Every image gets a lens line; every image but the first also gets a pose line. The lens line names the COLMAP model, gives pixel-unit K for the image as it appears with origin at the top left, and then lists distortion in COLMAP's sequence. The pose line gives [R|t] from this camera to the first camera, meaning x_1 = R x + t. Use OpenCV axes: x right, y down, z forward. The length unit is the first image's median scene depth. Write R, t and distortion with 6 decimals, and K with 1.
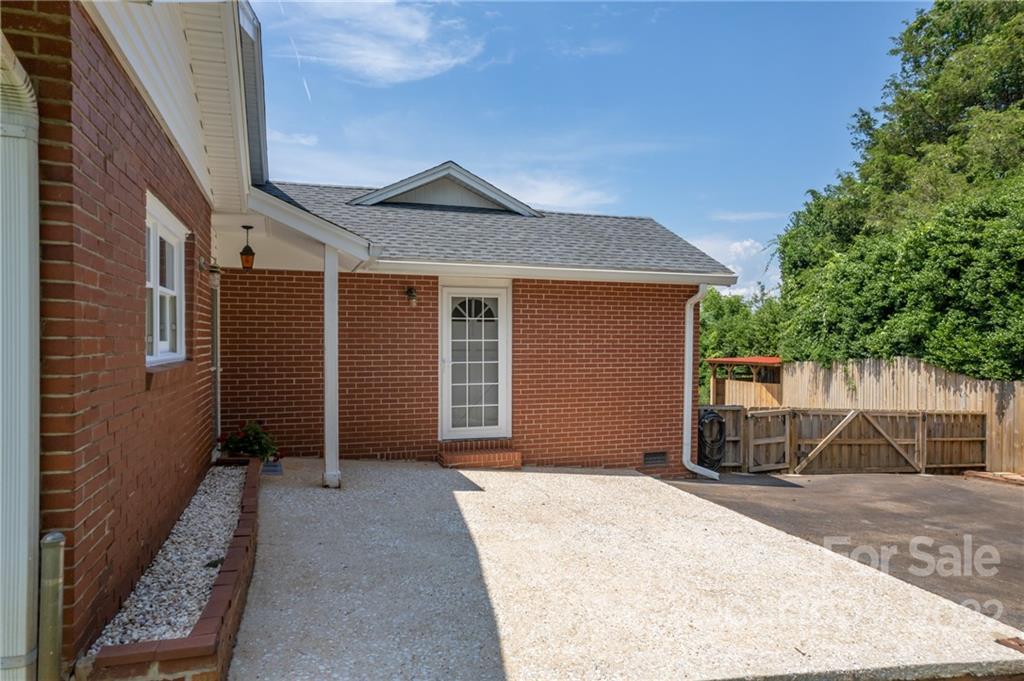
lens RADIAL K [[645.4, 0, 498.2], [0, 645.4, 341.7], [0, 0, 1]] dist [-0.001315, -0.000396]
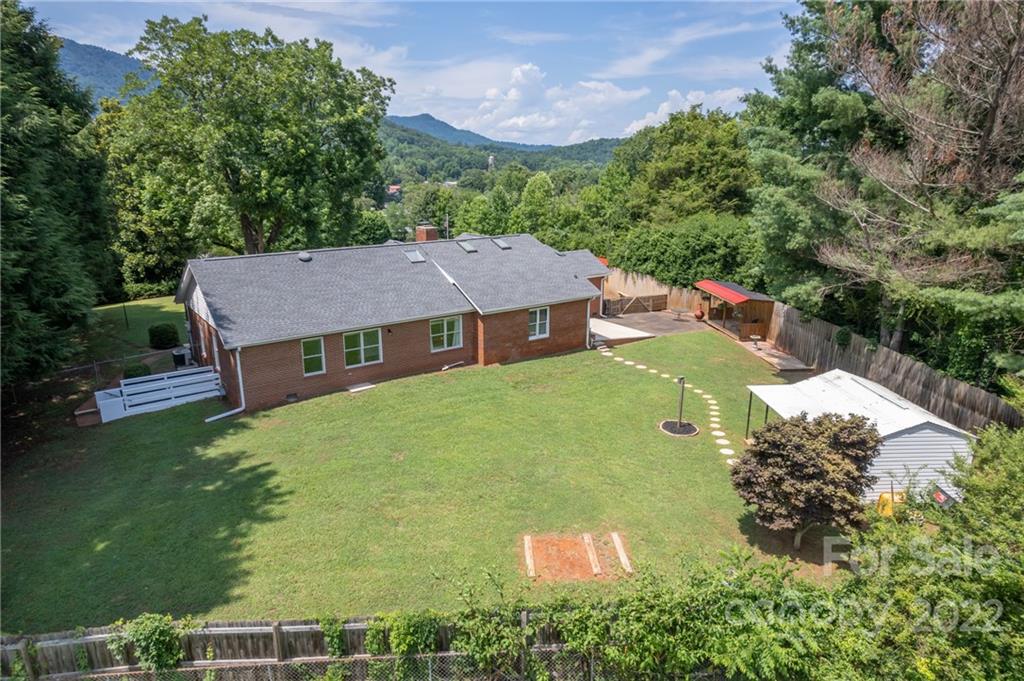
lens RADIAL K [[645.4, 0, 498.2], [0, 645.4, 341.7], [0, 0, 1]] dist [-0.001315, -0.000396]
pose [[0.953578, -0.084798, 0.288962, -1.471771], [0.012554, 0.969896, 0.243195, -0.629264], [-0.300886, -0.228278, 0.925936, -2.568395]]
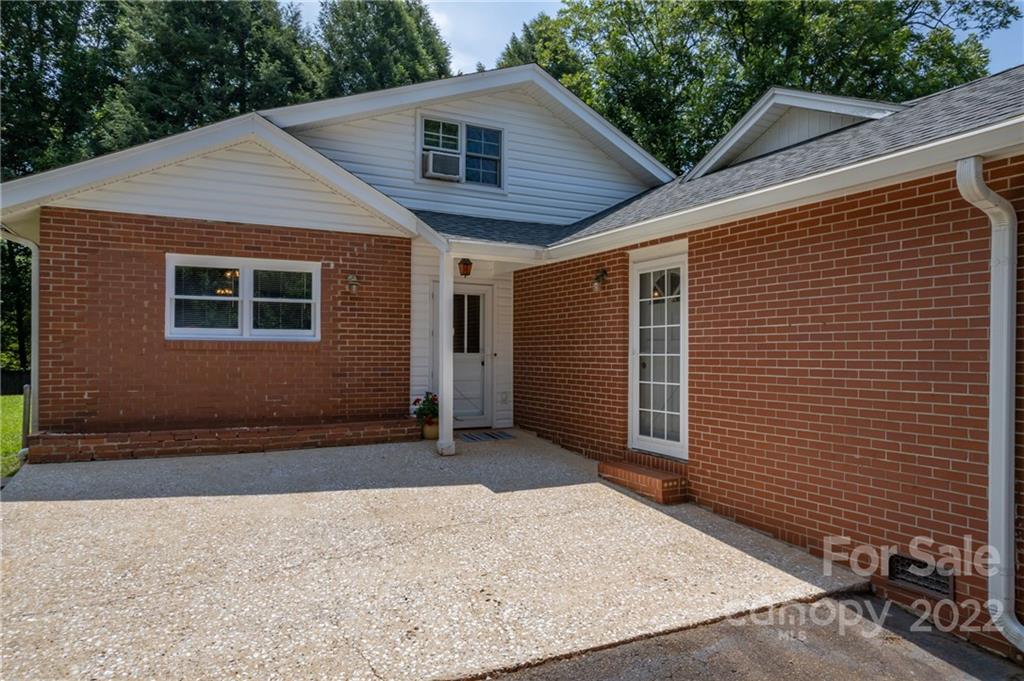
lens RADIAL K [[645.4, 0, 498.2], [0, 645.4, 341.7], [0, 0, 1]] dist [-0.001315, -0.000396]
pose [[0.166592, -0.013825, -0.985929, 0.679349], [-0.004909, 0.999878, -0.014850, 0.028381], [0.986014, 0.007314, 0.166504, 0.671417]]
